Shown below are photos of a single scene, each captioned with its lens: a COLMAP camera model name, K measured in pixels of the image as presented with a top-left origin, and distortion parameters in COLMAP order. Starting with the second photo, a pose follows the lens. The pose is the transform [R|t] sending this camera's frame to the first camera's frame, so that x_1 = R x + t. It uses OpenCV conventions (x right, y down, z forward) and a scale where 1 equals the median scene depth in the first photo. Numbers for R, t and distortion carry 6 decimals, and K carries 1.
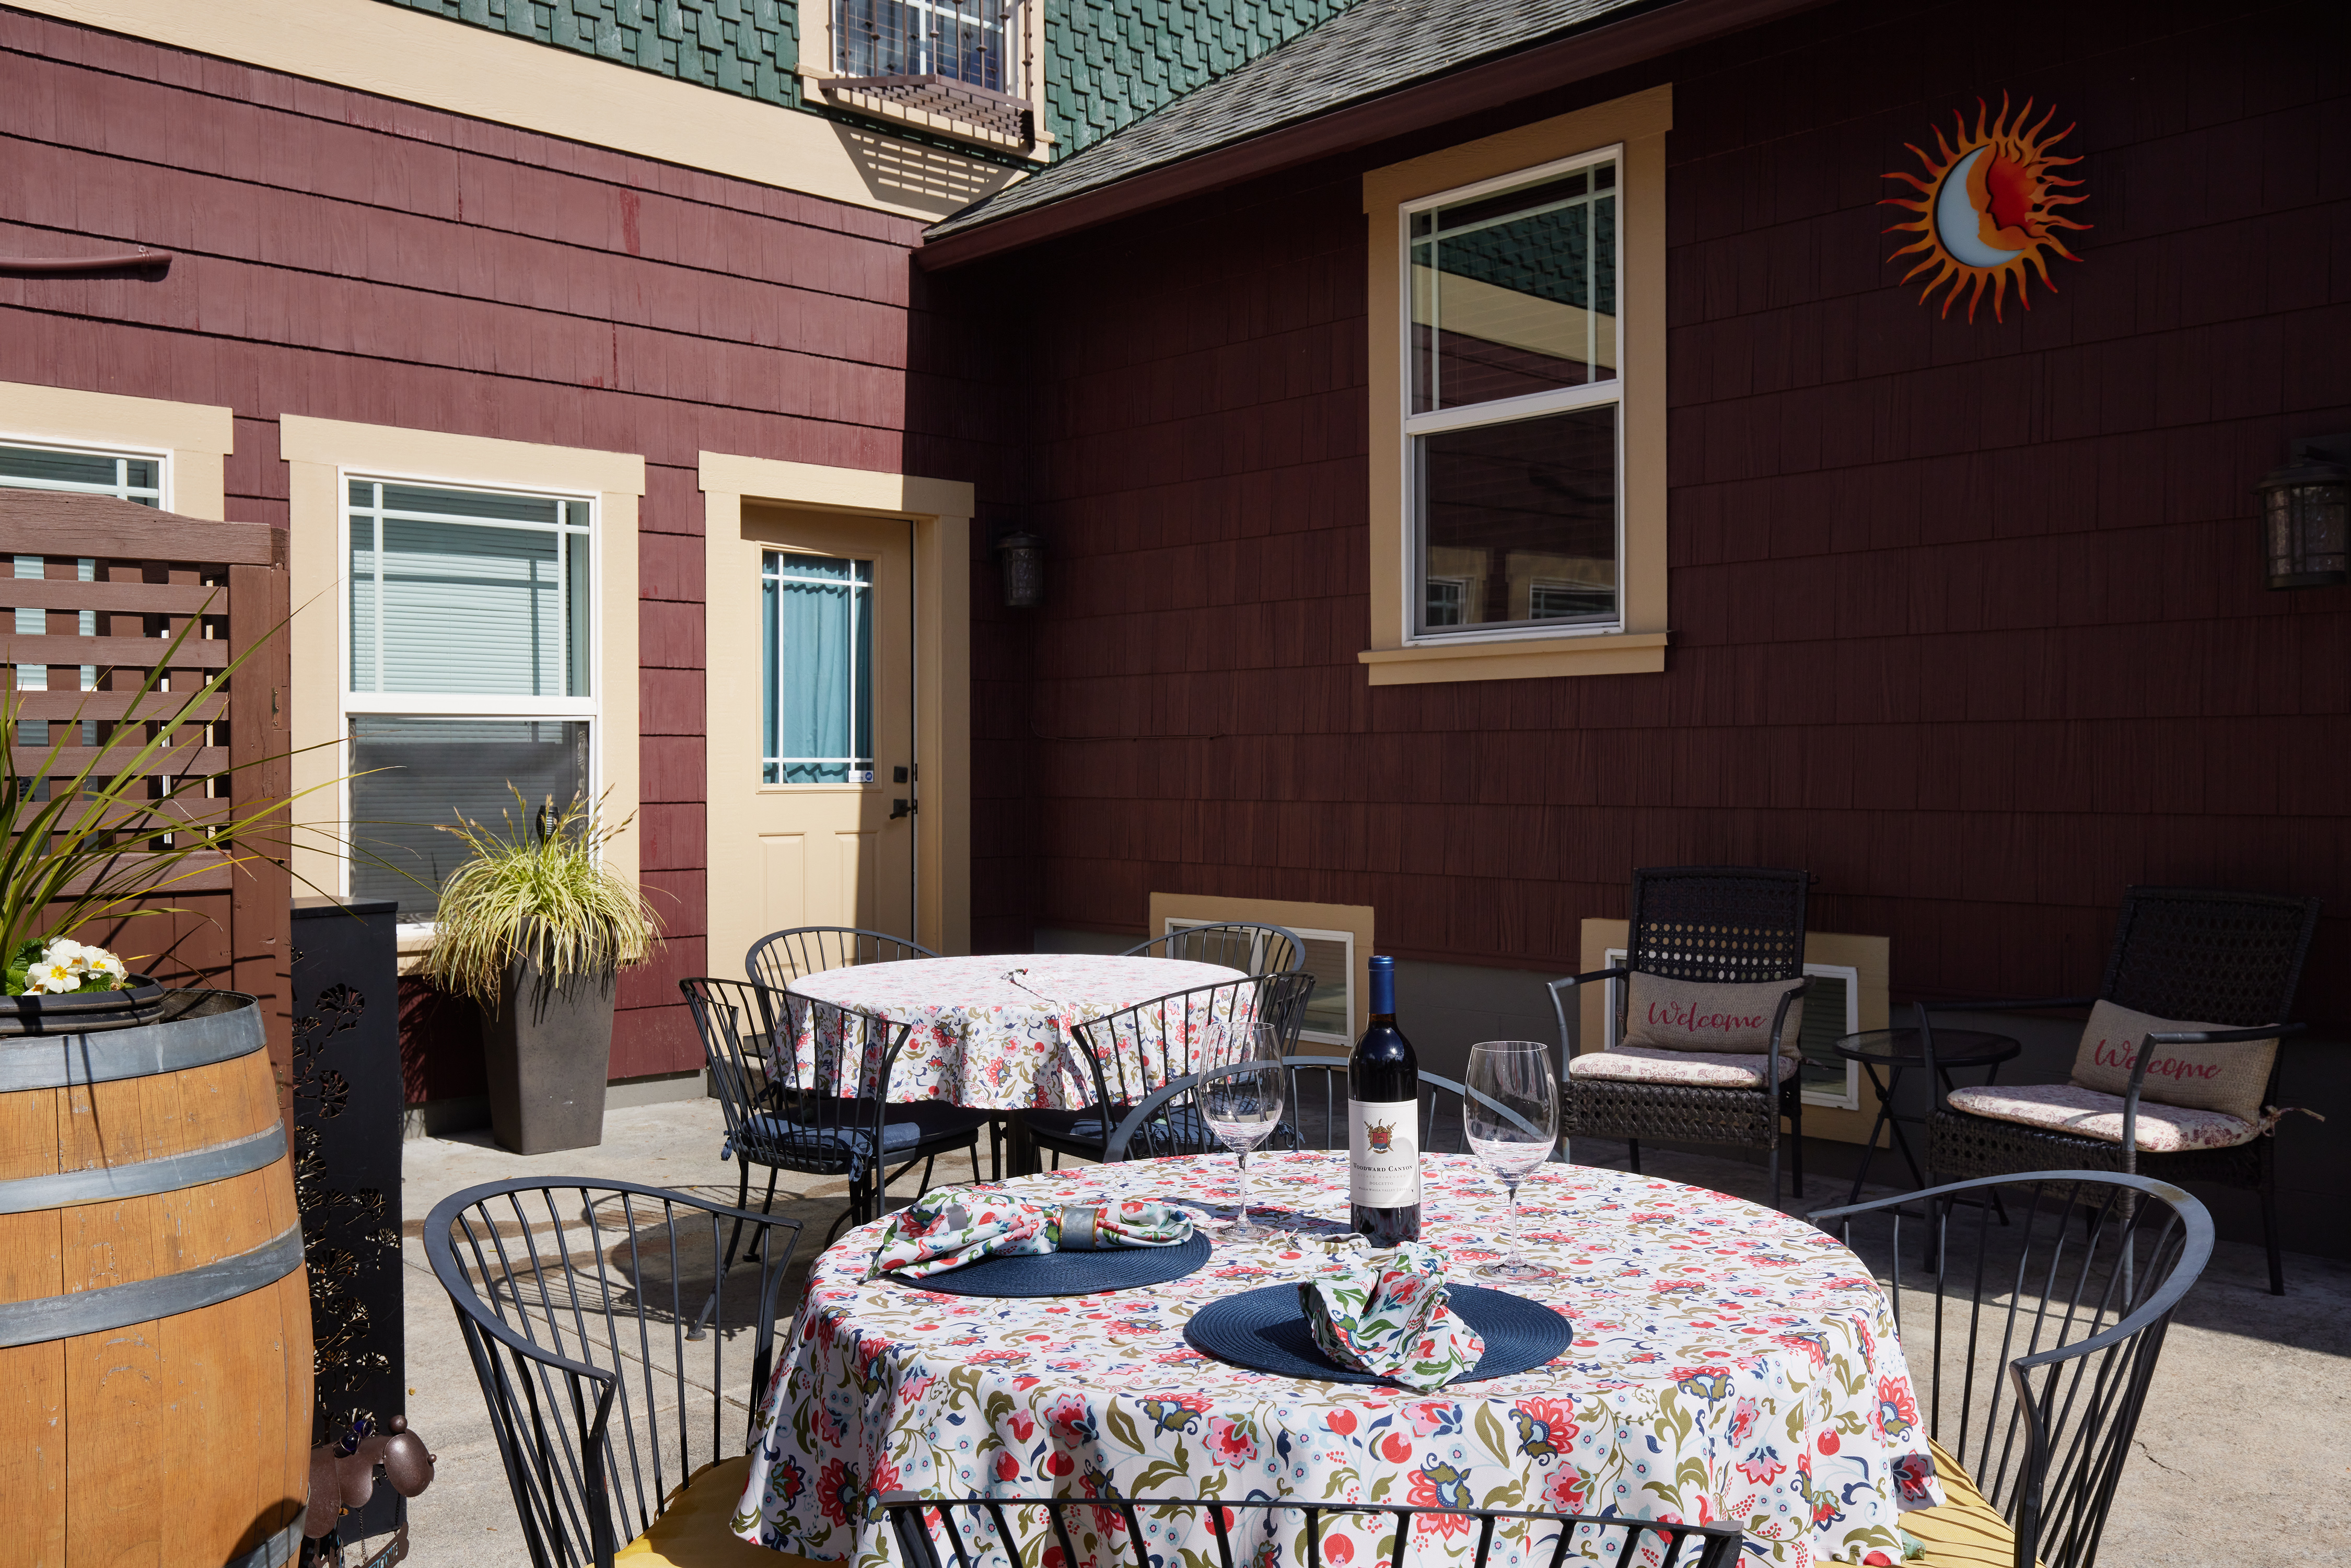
lens RADIAL K [[2073.8, 0, 1175.5], [0, 2073.8, 784.0], [0, 0, 1]] dist [0.032630, 0.000069]
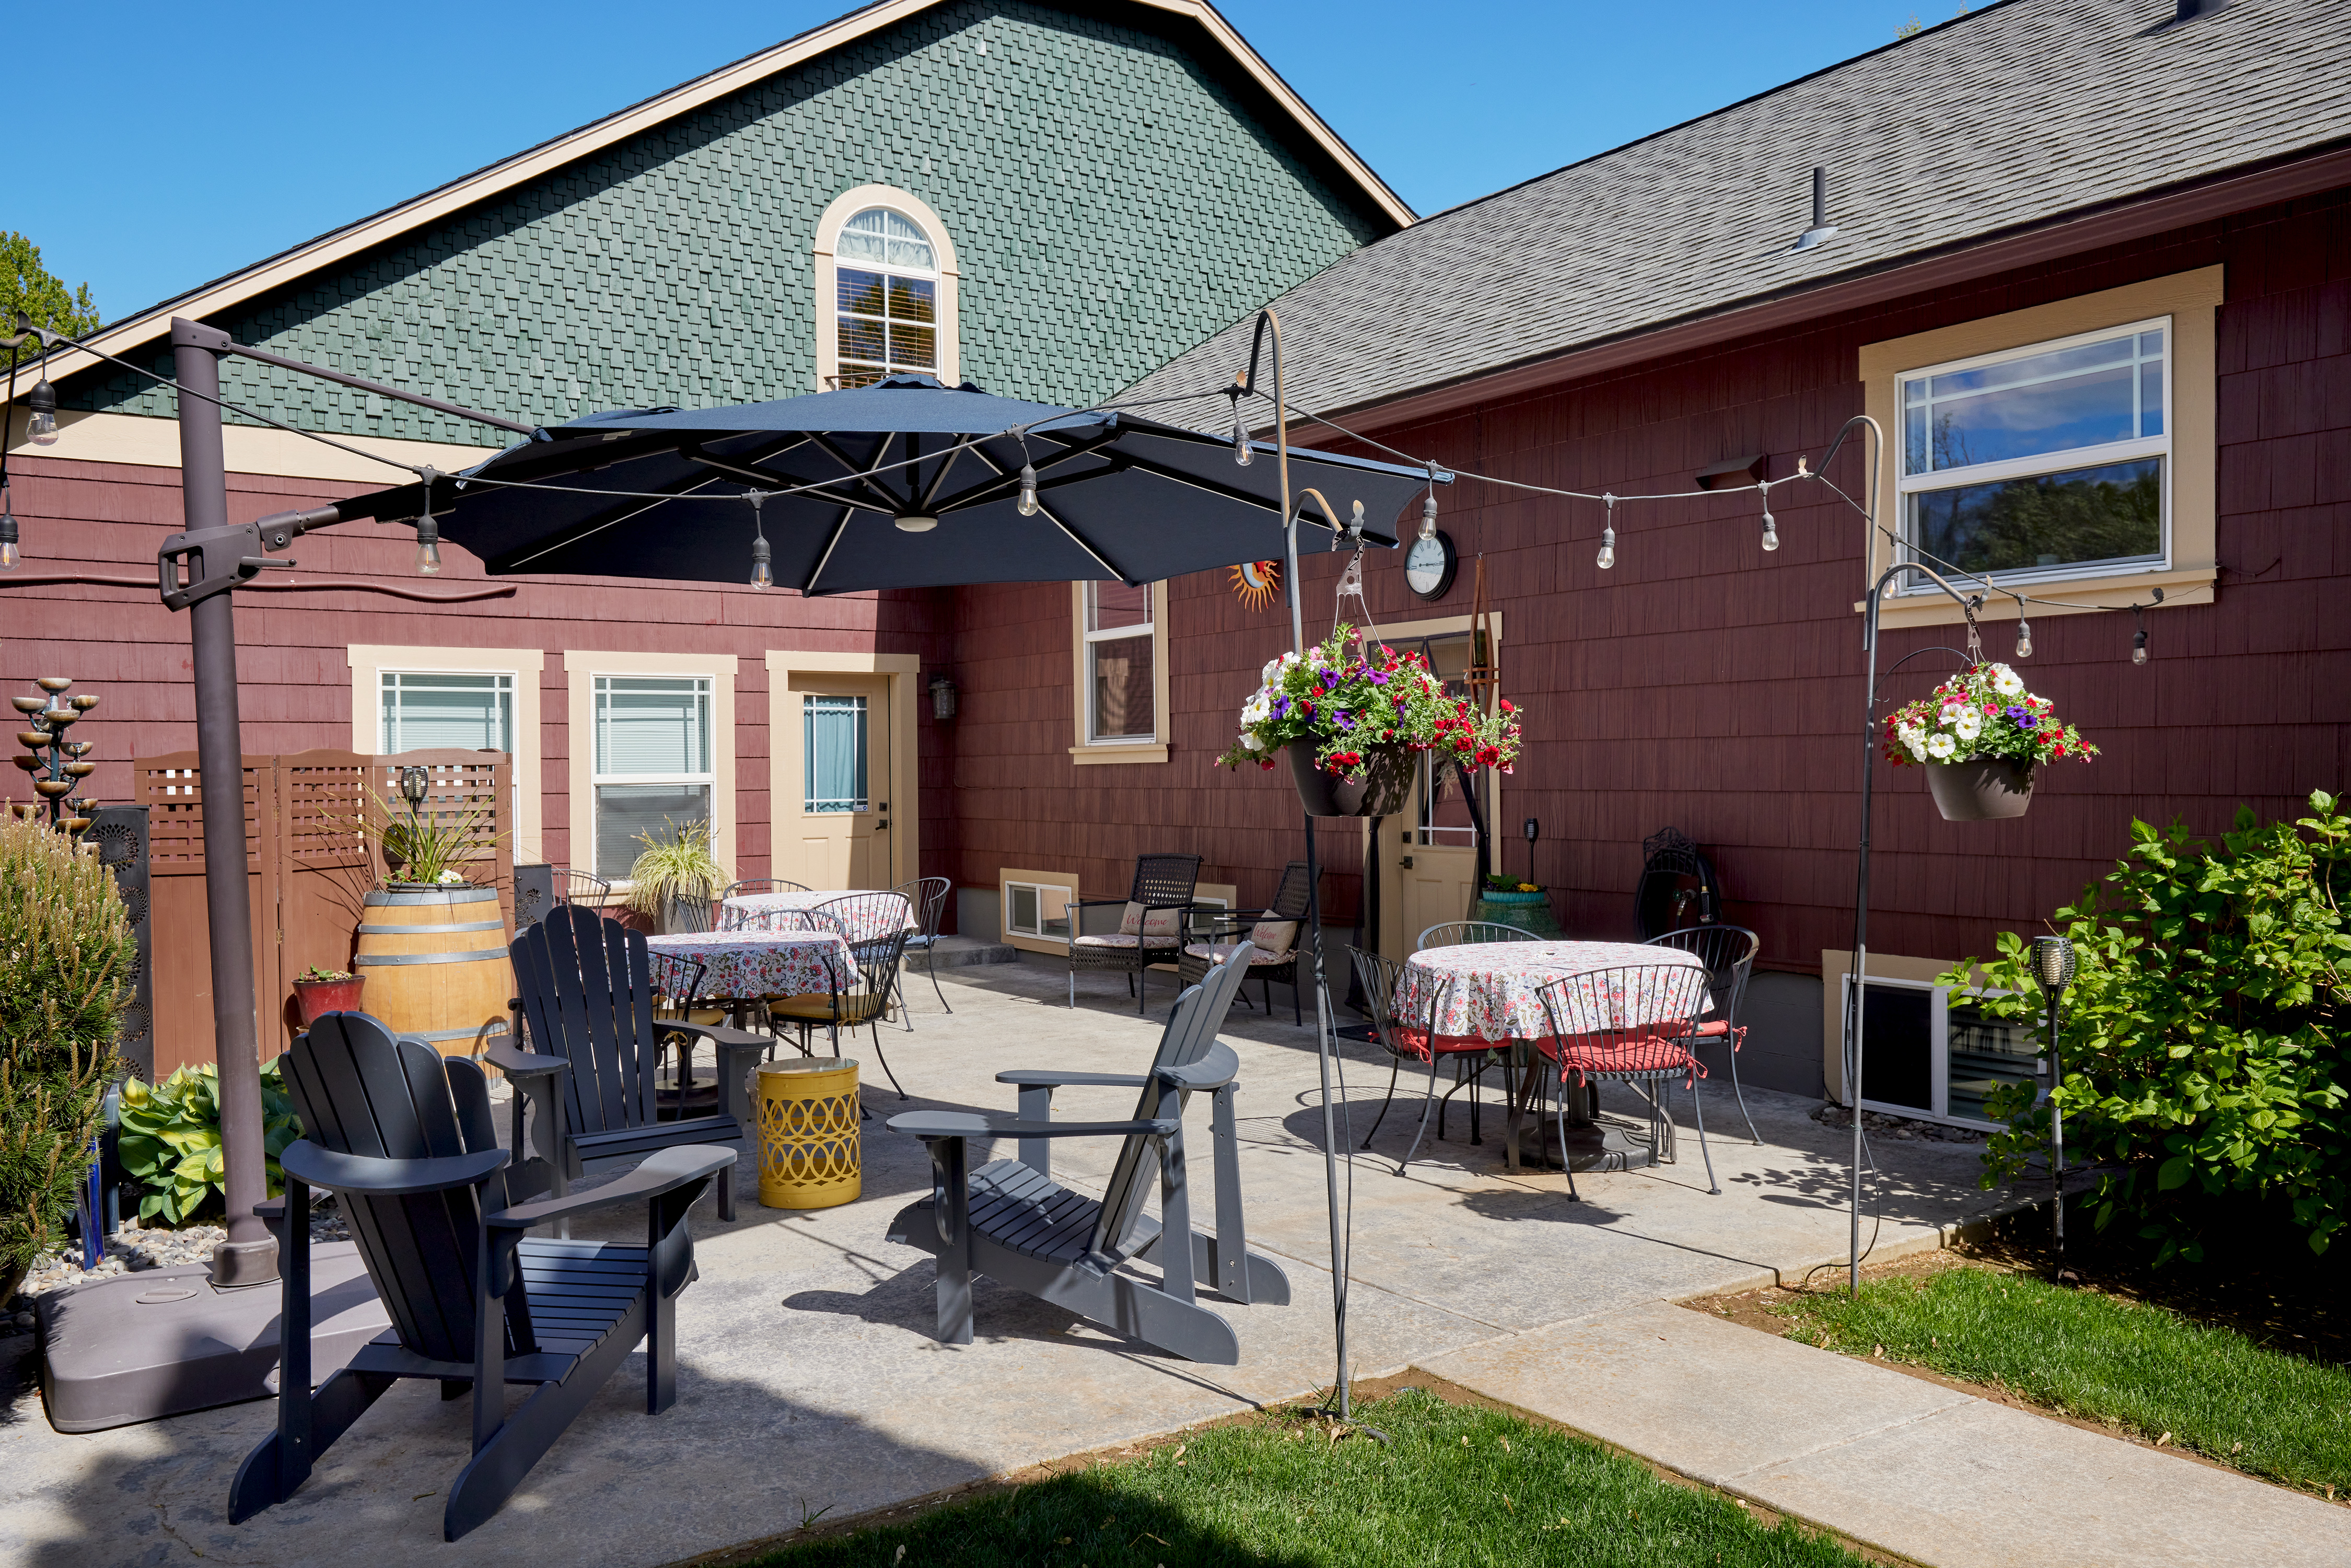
lens RADIAL K [[1845.5, 0, 1175.5], [0, 1845.5, 784.0], [0, 0, 1]] dist [-0.002218, 0.000448]
pose [[0.988211, -0.006718, -0.152952, 0.765551], [0.006587, 0.999977, -0.001363, -0.041504], [0.152958, 0.000340, 0.988233, -1.254100]]
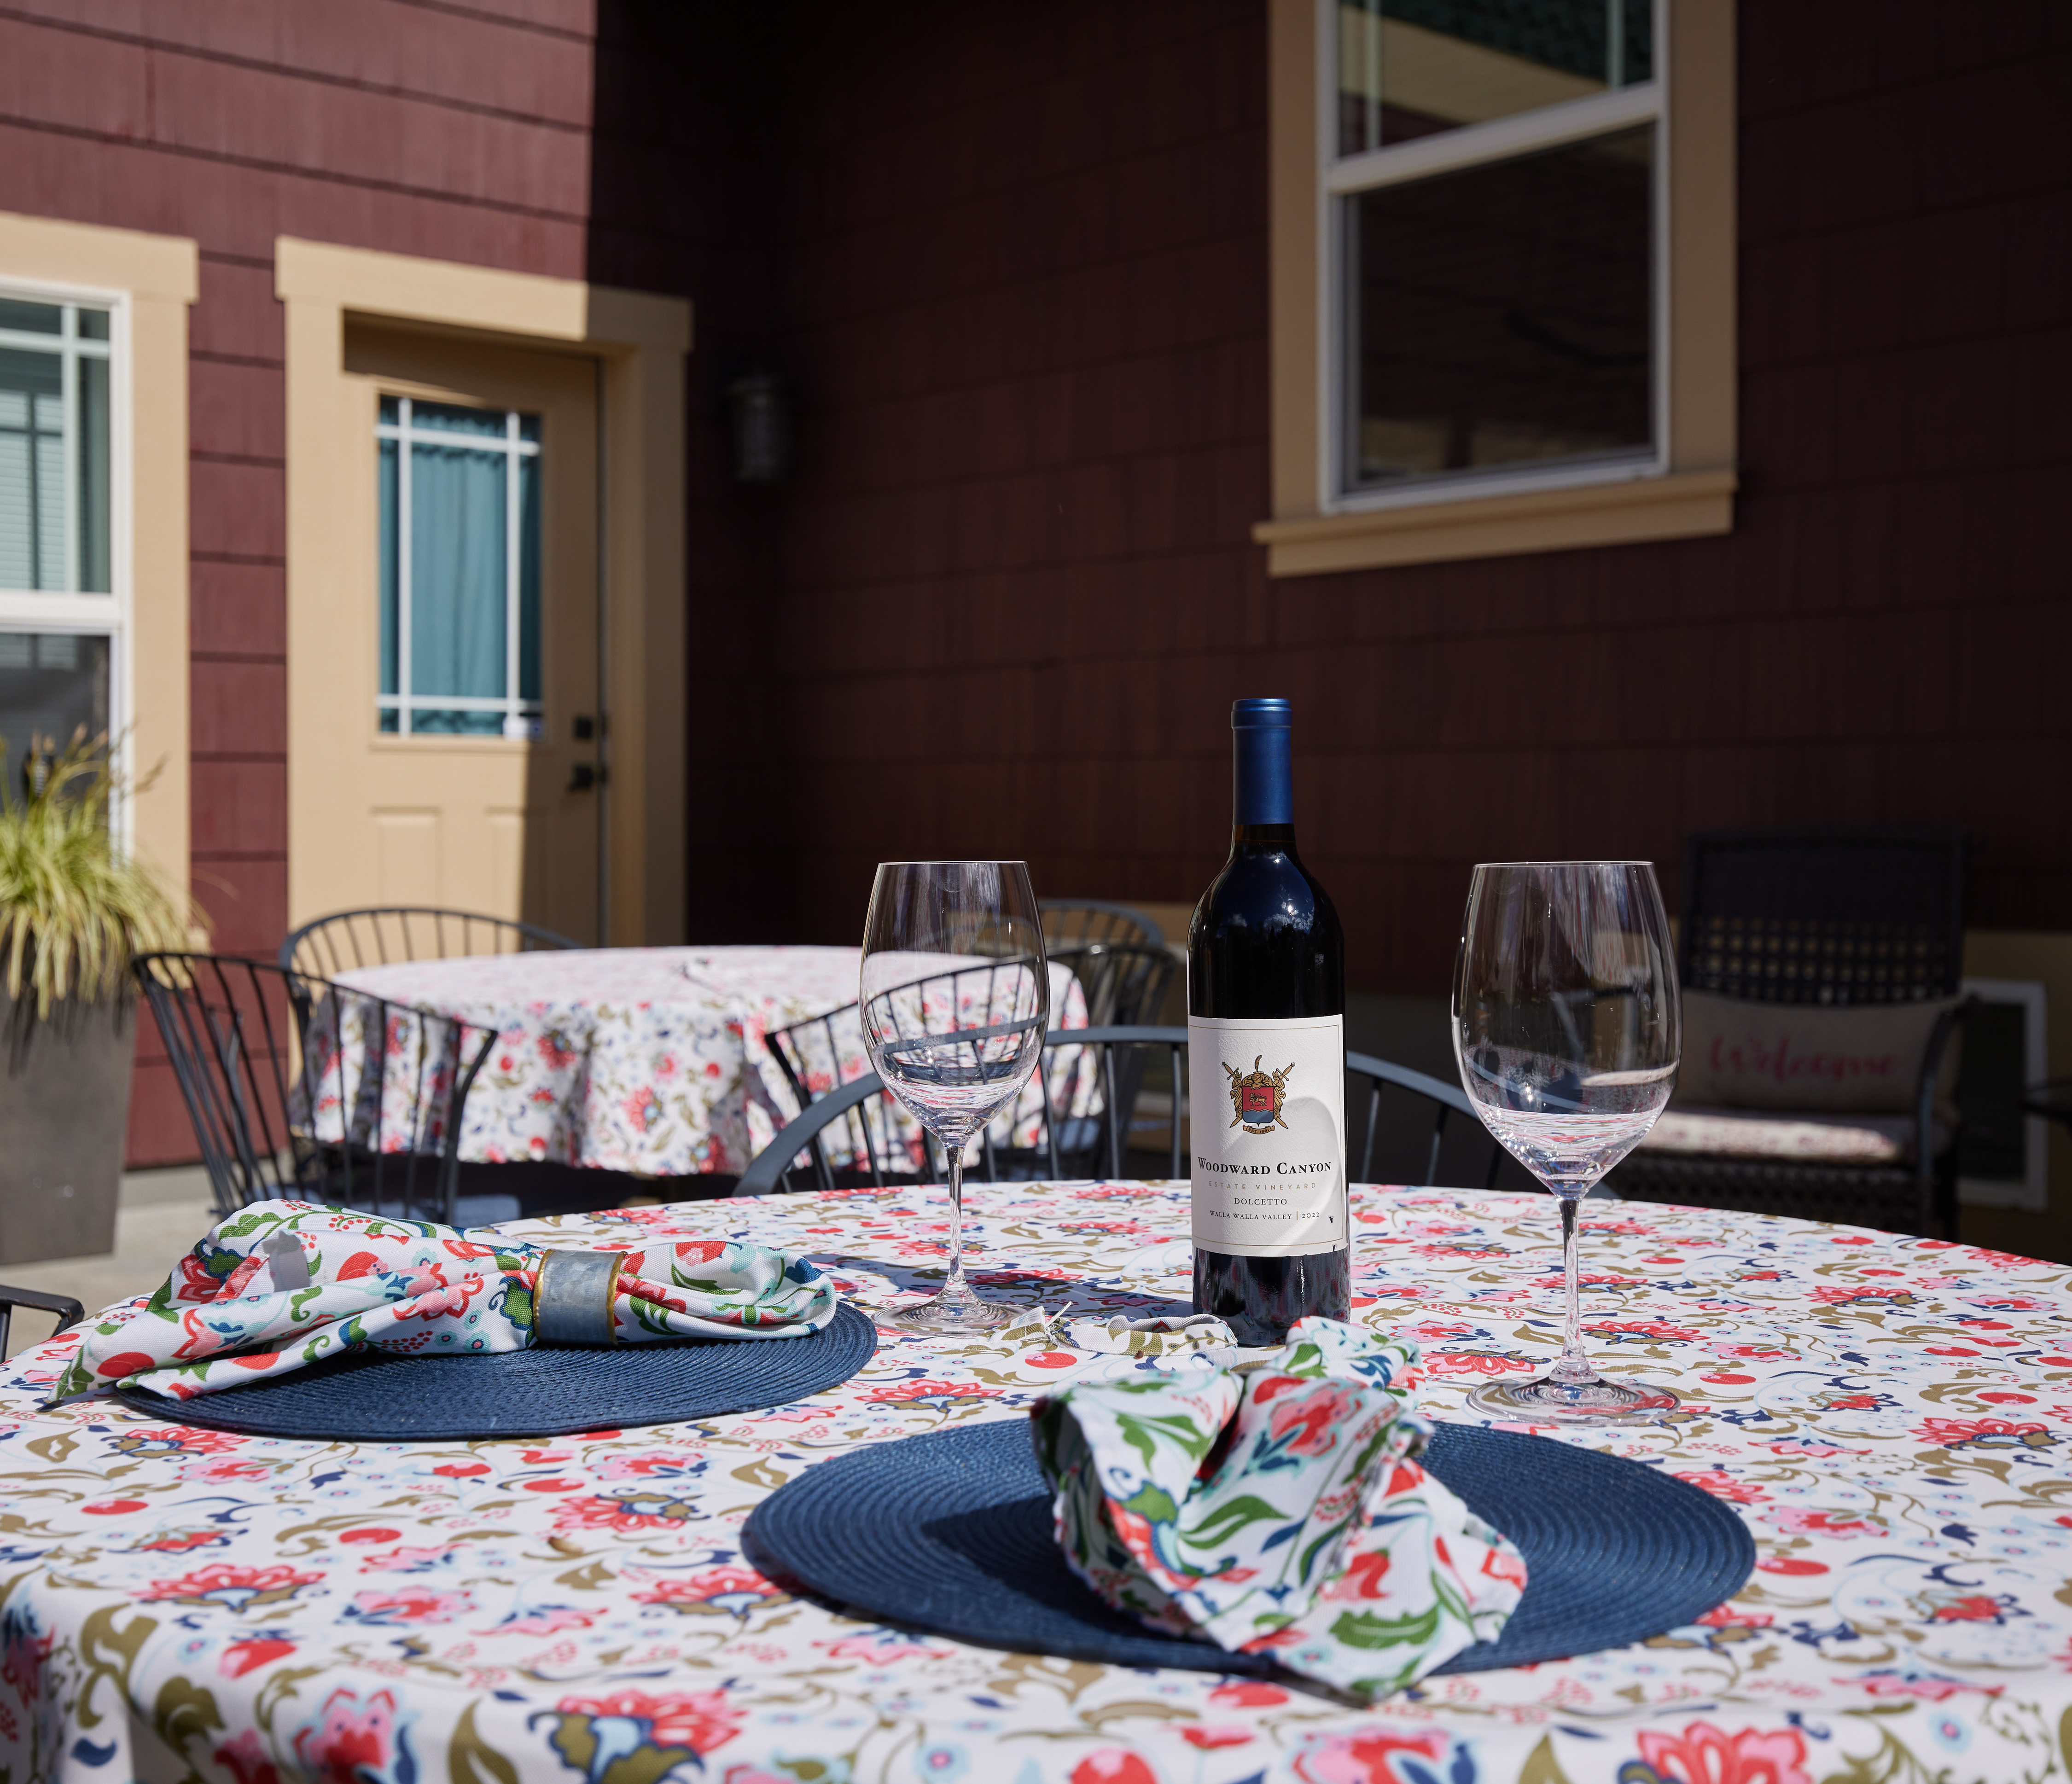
lens RADIAL K [[2694.7, 0, 908.2], [0, 2694.7, 840.4], [0, 0, 1]] dist [0.035366, -0.023067]
pose [[0.999028, 0.001273, -0.044054, 0.025801], [-0.001250, 0.999999, 0.000552, 0.060243], [0.044054, -0.000496, 0.999029, 0.221040]]
